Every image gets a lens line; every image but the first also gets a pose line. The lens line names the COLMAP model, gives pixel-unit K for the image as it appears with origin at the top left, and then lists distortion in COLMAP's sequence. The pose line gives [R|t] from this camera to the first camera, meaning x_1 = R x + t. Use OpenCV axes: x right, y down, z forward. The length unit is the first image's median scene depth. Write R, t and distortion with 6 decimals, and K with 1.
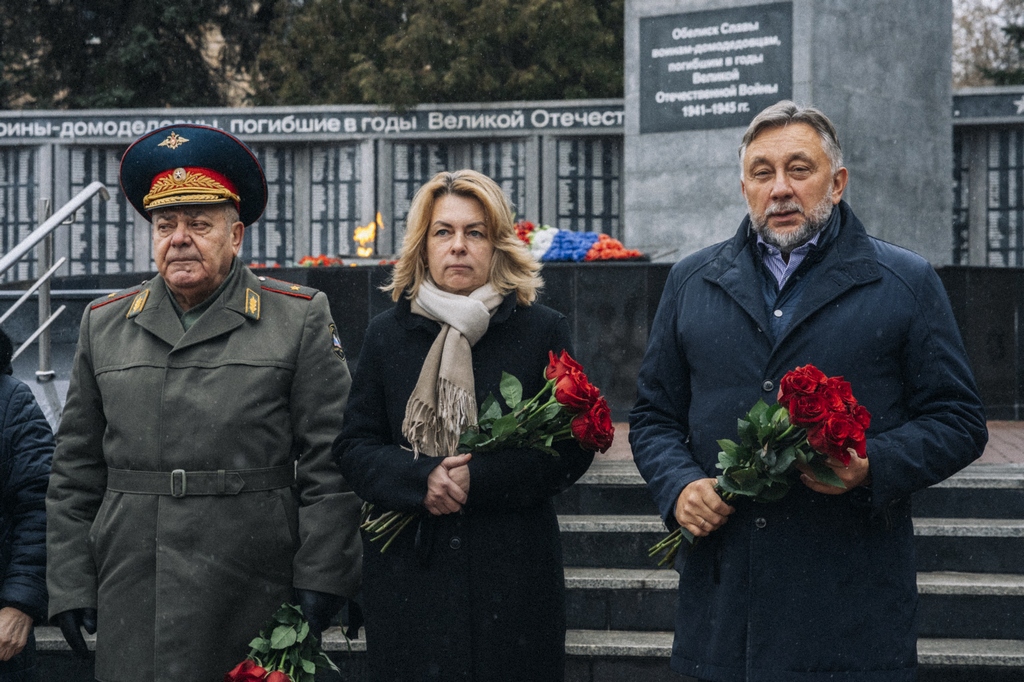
lens RADIAL K [[2488.3, 0, 510.2], [0, 2488.3, 345.1], [0, 0, 1]] dist [0.388077, 0.000000]
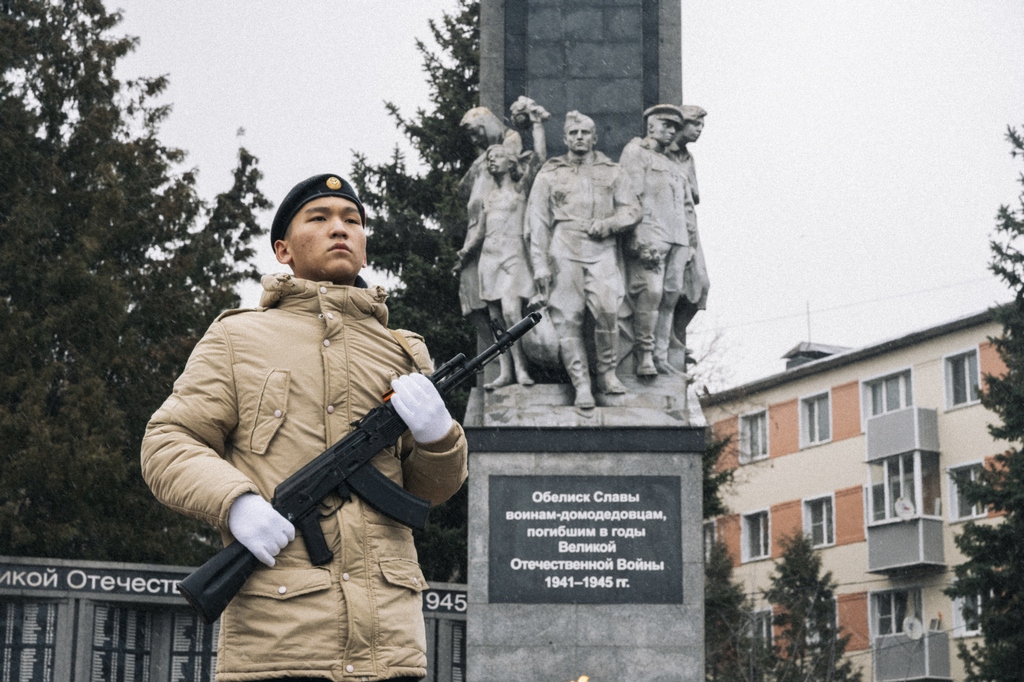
lens RADIAL K [[2214.7, 0, 514.3], [0, 2214.7, 341.7], [0, 0, 1]] dist [0.096277, 0.000000]
pose [[0.821844, 0.144212, 0.551158, -0.305867], [-0.017164, 0.973260, -0.229063, 0.004664], [-0.569454, 0.178794, 0.802344, 0.268622]]
